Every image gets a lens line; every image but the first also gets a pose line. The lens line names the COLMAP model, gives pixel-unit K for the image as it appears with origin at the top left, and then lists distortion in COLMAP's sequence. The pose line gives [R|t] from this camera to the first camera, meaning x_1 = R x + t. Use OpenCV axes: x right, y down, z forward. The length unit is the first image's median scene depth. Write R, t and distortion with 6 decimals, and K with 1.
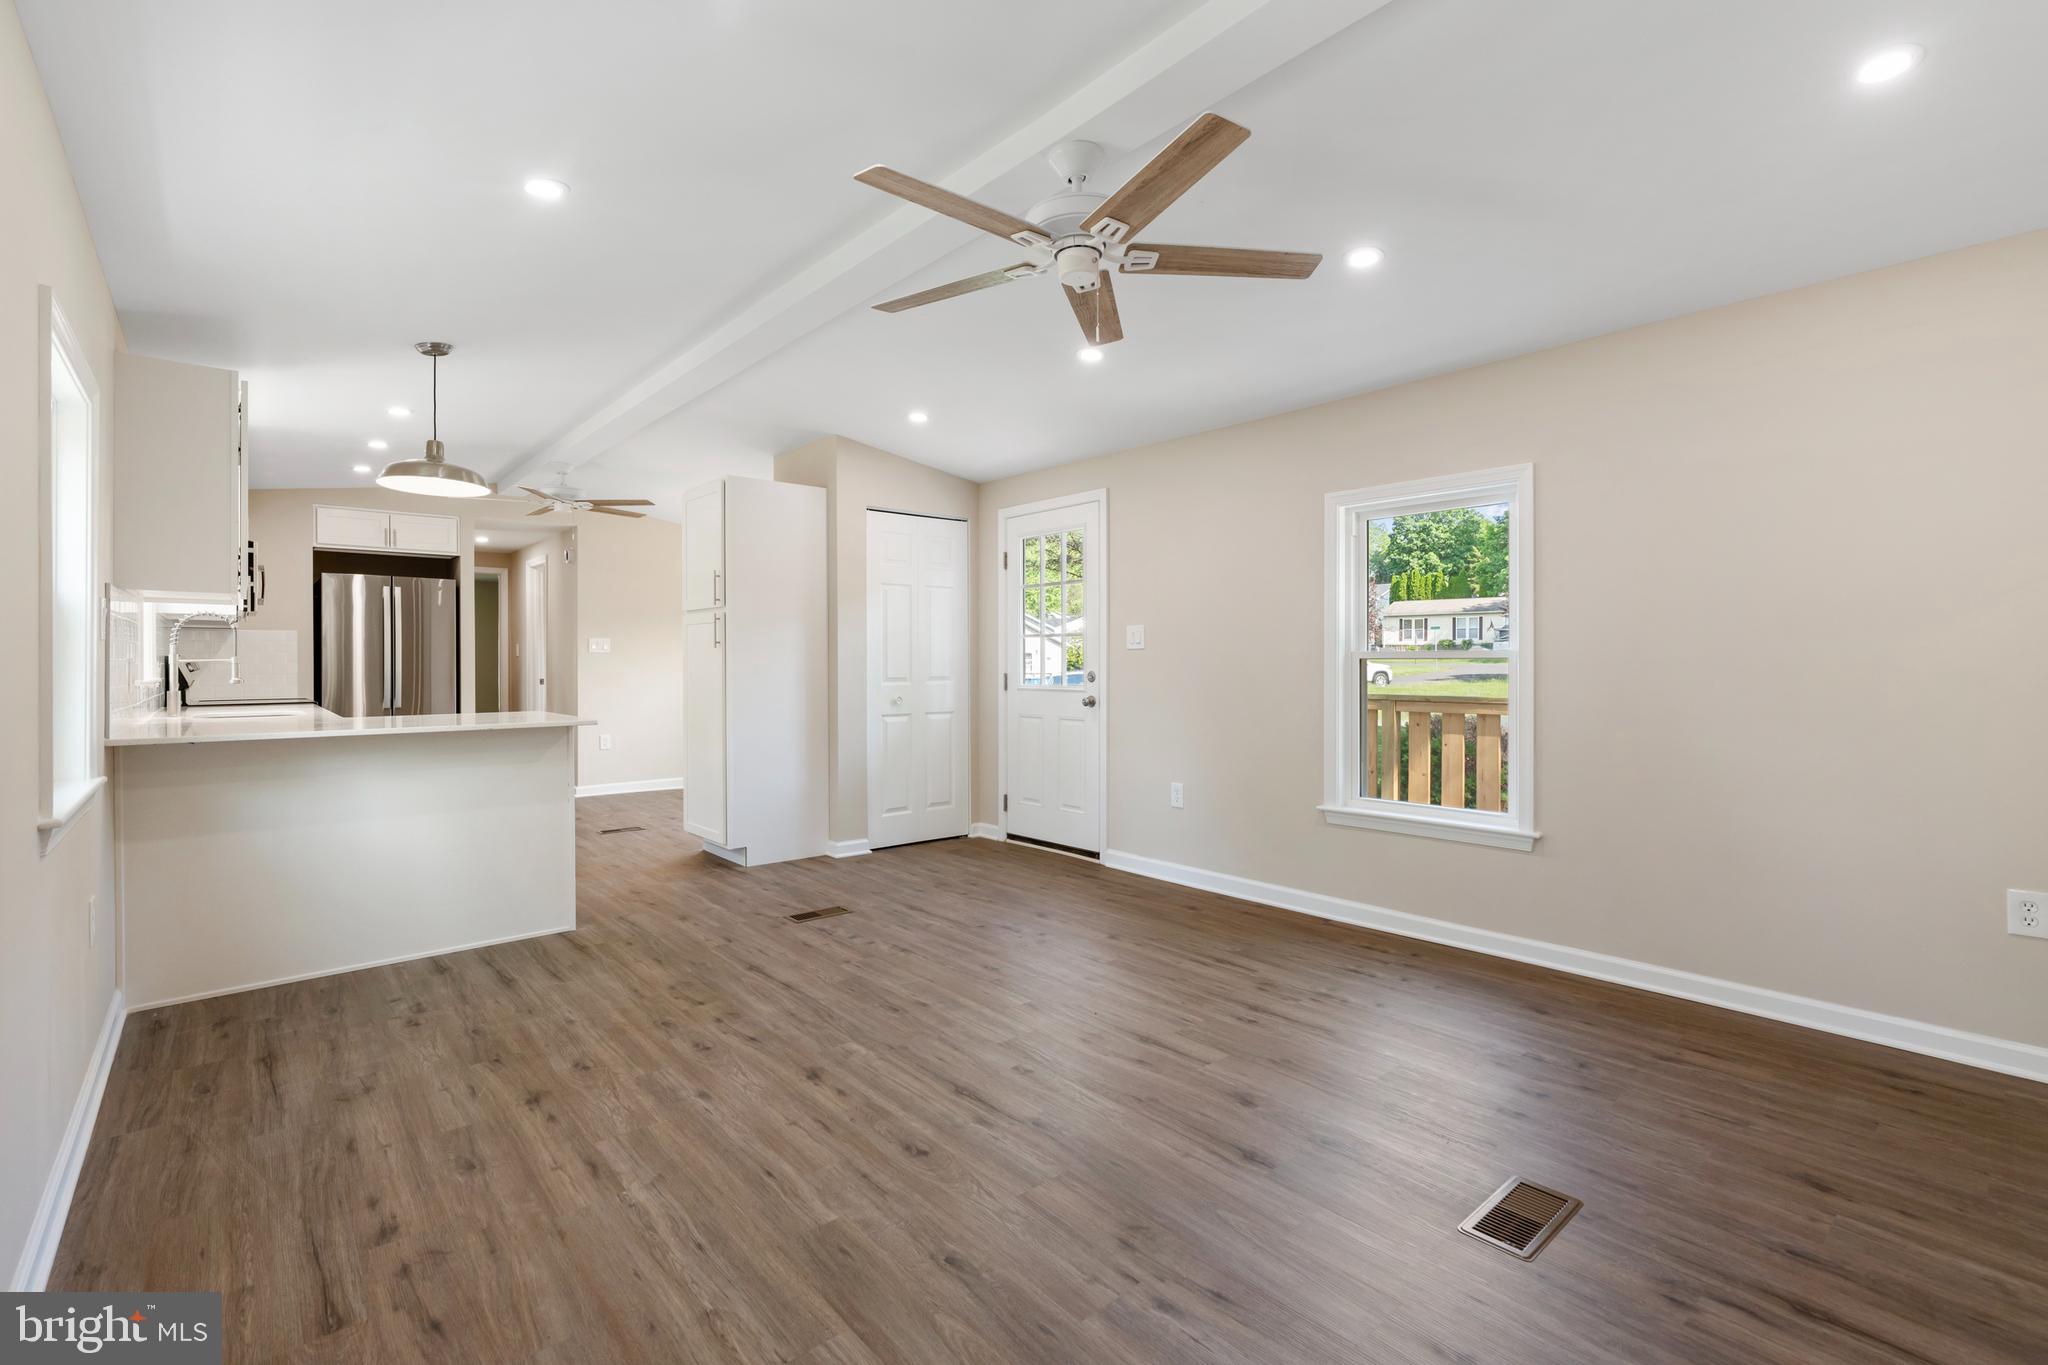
lens RADIAL K [[913.2, 0, 1015.0], [0, 913.2, 673.2], [0, 0, 1]] dist [-0.006777, 0.000786]
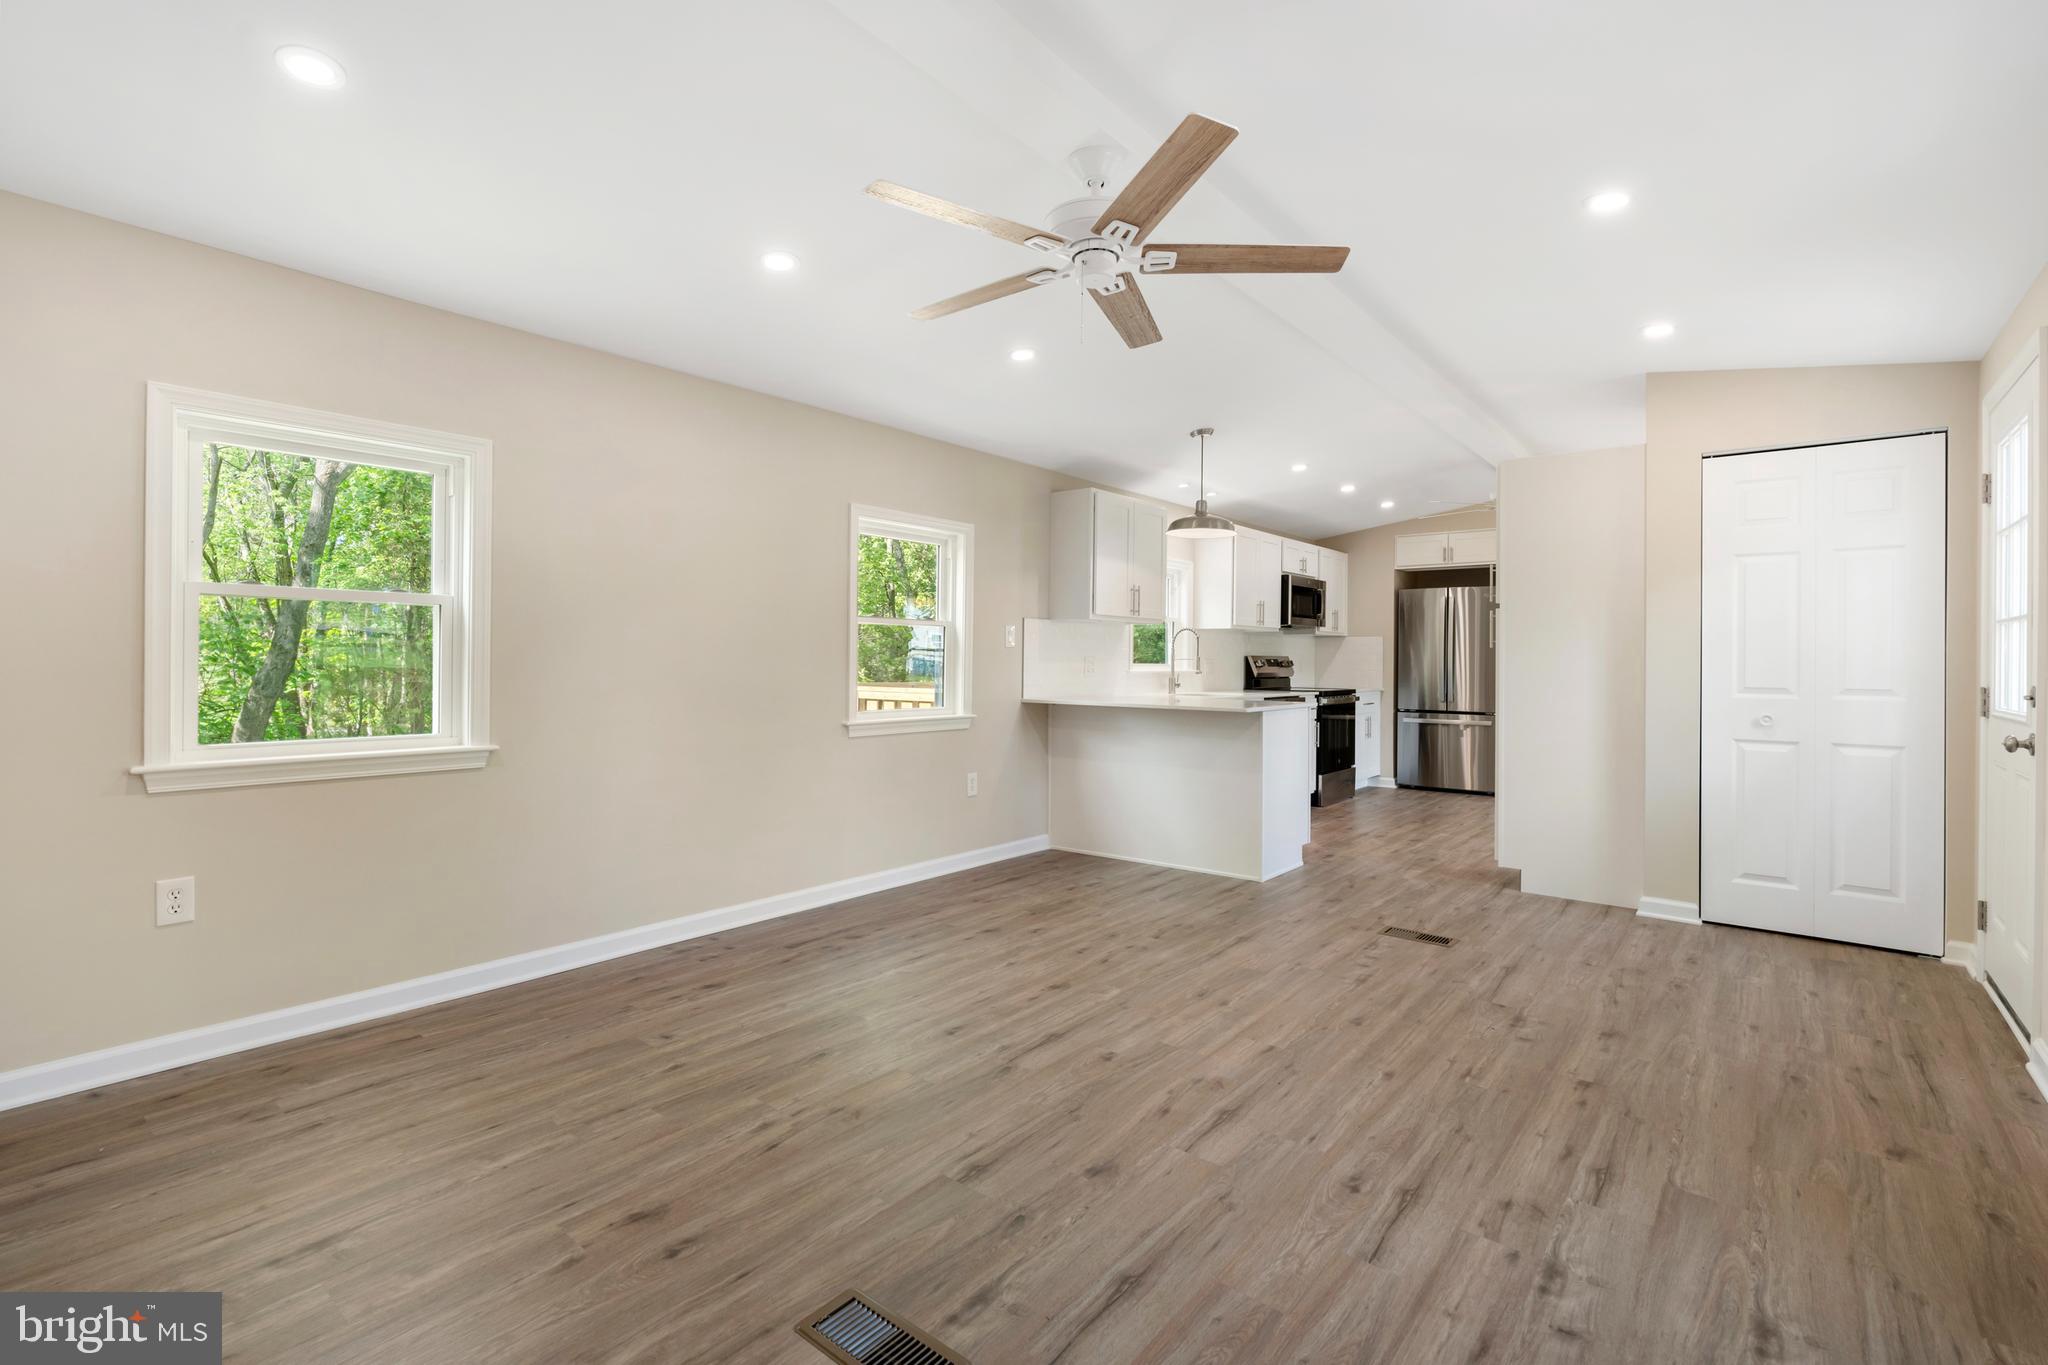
lens RADIAL K [[918.9, 0, 1022.8], [0, 918.9, 660.0], [0, 0, 1]] dist [-0.007070, 0.001461]
pose [[0.178746, 0.004400, -0.983885, 0.747289], [-0.019733, 0.999805, 0.000886, -0.009521], [0.983697, 0.019257, 0.178798, 0.524099]]
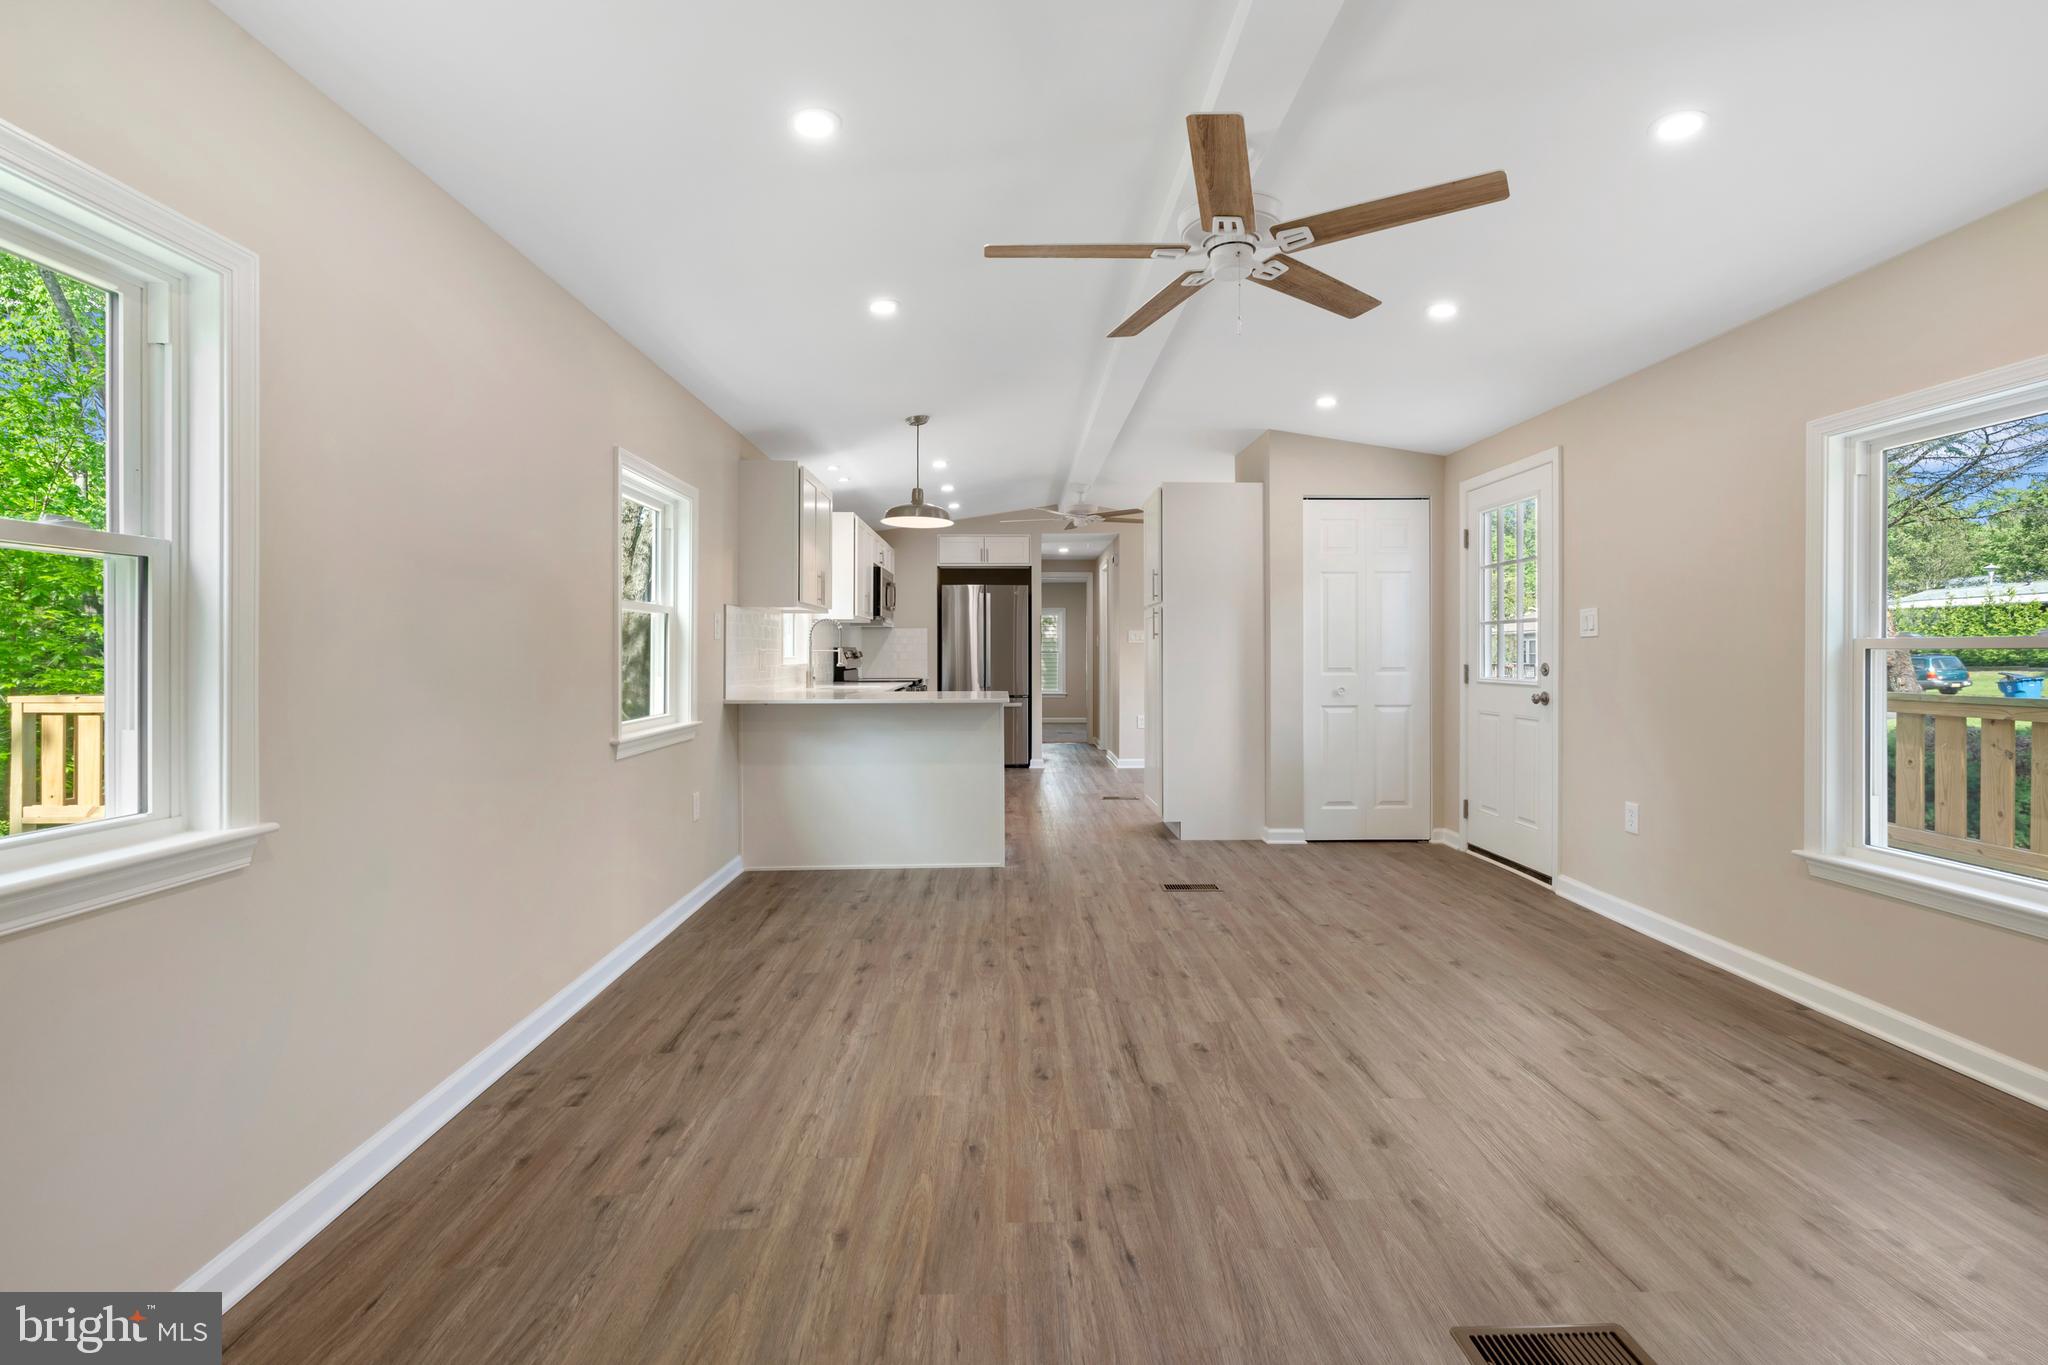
lens RADIAL K [[918.9, 0, 1022.8], [0, 918.9, 660.0], [0, 0, 1]] dist [-0.007070, 0.001461]
pose [[0.773398, 0.006233, -0.633890, 0.377811], [-0.006833, 0.999976, 0.001496, -0.004440], [0.633884, 0.003174, 0.773422, 0.047033]]
